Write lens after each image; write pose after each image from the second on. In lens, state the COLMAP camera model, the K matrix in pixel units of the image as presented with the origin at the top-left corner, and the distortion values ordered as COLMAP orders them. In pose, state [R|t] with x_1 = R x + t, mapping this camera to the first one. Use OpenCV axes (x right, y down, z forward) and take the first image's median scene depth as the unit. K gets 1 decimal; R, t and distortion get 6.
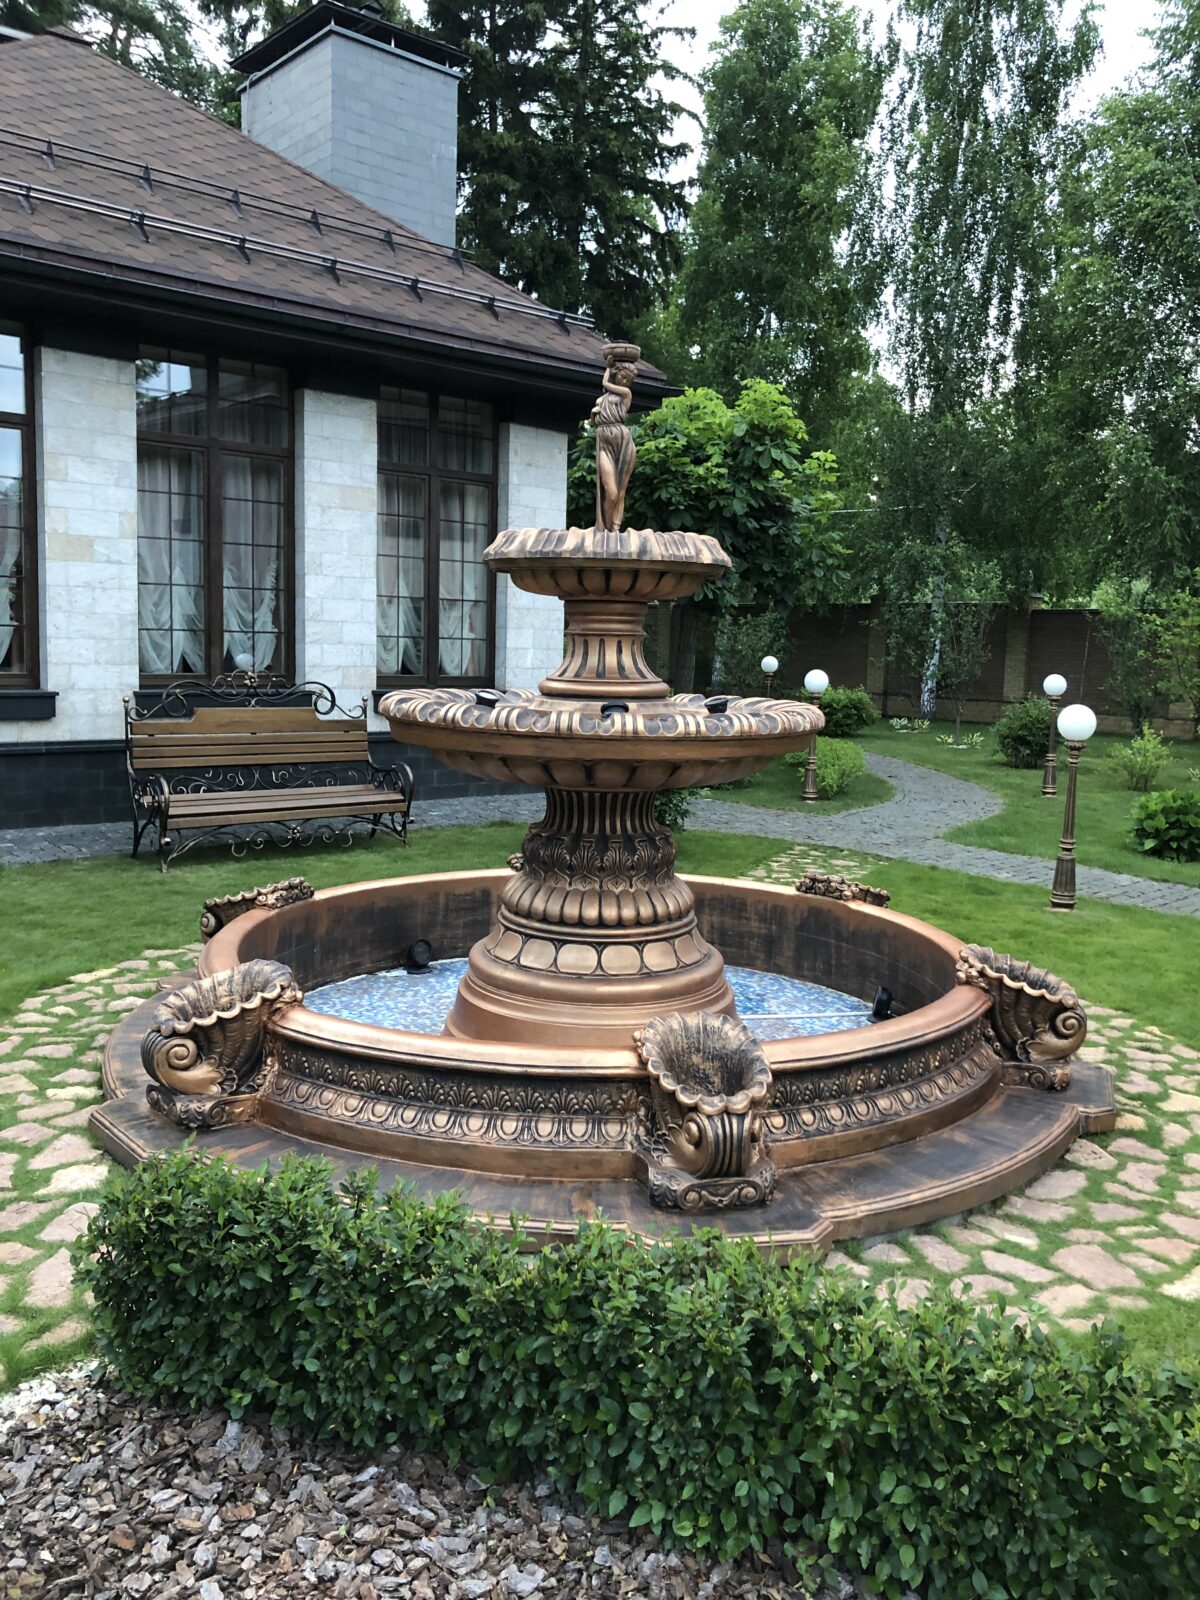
lens RADIAL K [[1281.6, 0, 602.4], [0, 1281.6, 782.5], [0, 0, 1]] dist [0.148487, -0.372423]
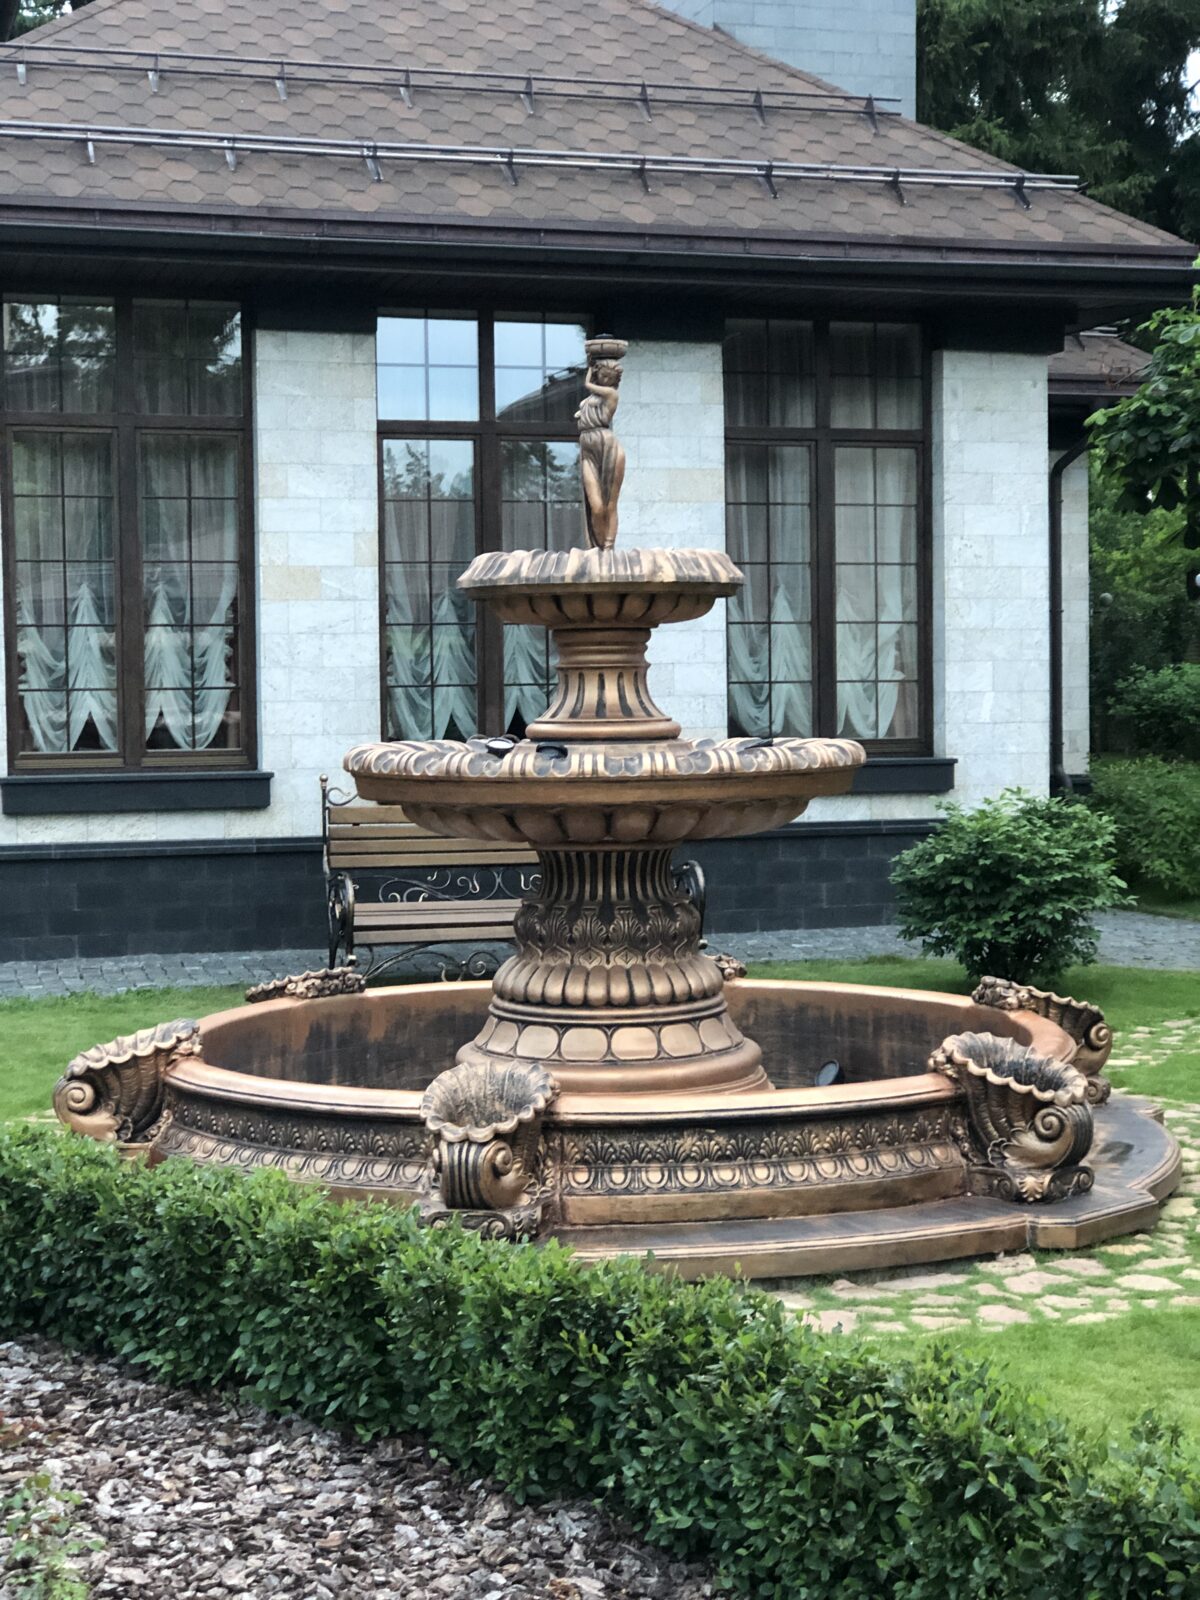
lens RADIAL K [[2594.3, 0, 617.9], [0, 2594.3, 799.3], [0, 0, 1]] dist [-0.020225, 0.648493]
pose [[0.912477, -0.019363, -0.408670, 0.712111], [-0.009491, 0.997609, -0.068460, 0.088777], [0.409018, 0.066347, 0.910111, -0.551445]]
